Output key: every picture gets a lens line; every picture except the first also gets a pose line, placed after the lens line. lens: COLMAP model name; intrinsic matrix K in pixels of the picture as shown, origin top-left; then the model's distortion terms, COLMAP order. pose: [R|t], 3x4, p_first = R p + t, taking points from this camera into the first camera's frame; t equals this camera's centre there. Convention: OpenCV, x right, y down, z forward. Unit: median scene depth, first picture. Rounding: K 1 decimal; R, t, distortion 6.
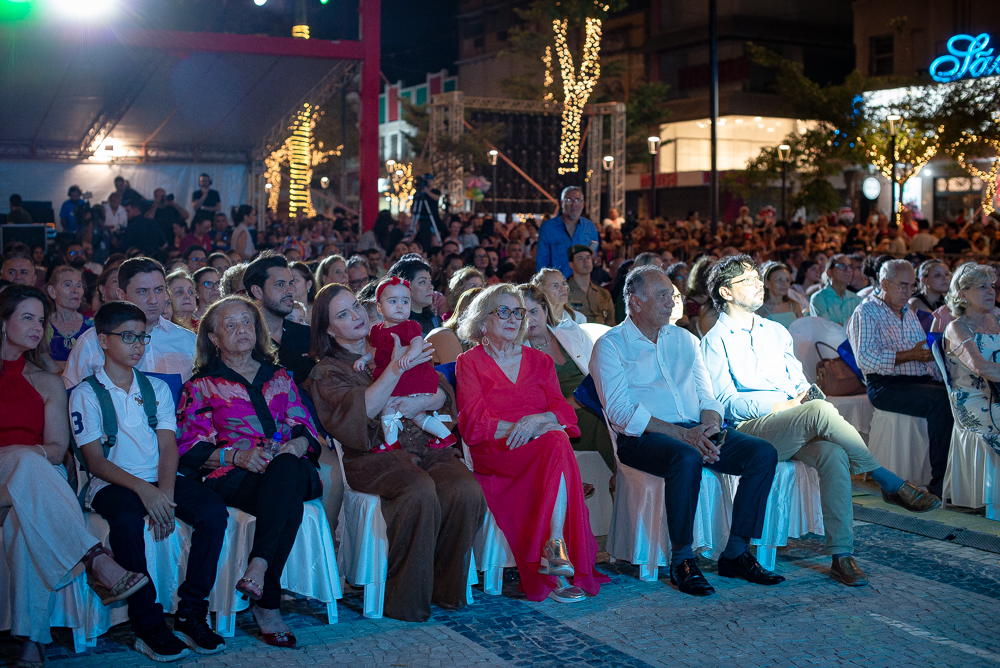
lens RADIAL K [[1415.8, 0, 503.2], [0, 1415.8, 340.4], [0, 0, 1]] dist [-0.113832, 0.000000]
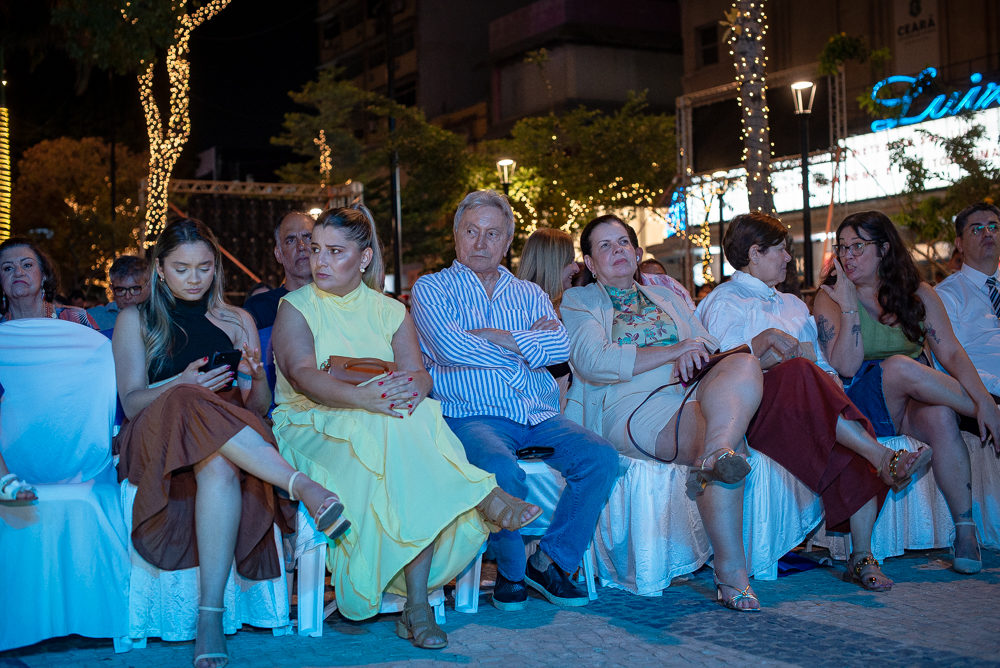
lens RADIAL K [[1415.8, 0, 498.1], [0, 1415.8, 337.4], [0, 0, 1]] dist [-0.113832, 0.000000]
pose [[0.999659, -0.024021, 0.010258, 0.241696], [0.024789, 0.996253, -0.082862, 0.010105], [-0.008229, 0.083088, 0.996508, 0.165770]]
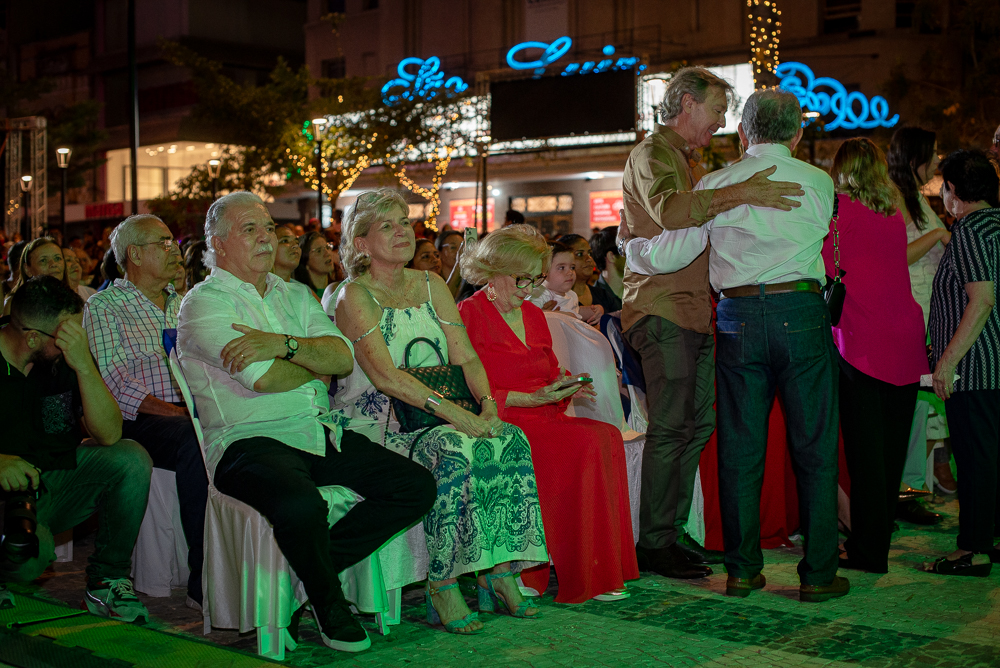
lens RADIAL K [[1415.8, 0, 501.7], [0, 1415.8, 332.1], [0, 0, 1]] dist [-0.113832, 0.000000]
pose [[0.934356, -0.019246, 0.355820, 0.058375], [0.031639, 0.999077, -0.029042, 0.005014], [-0.354932, 0.038394, 0.934103, 0.108410]]
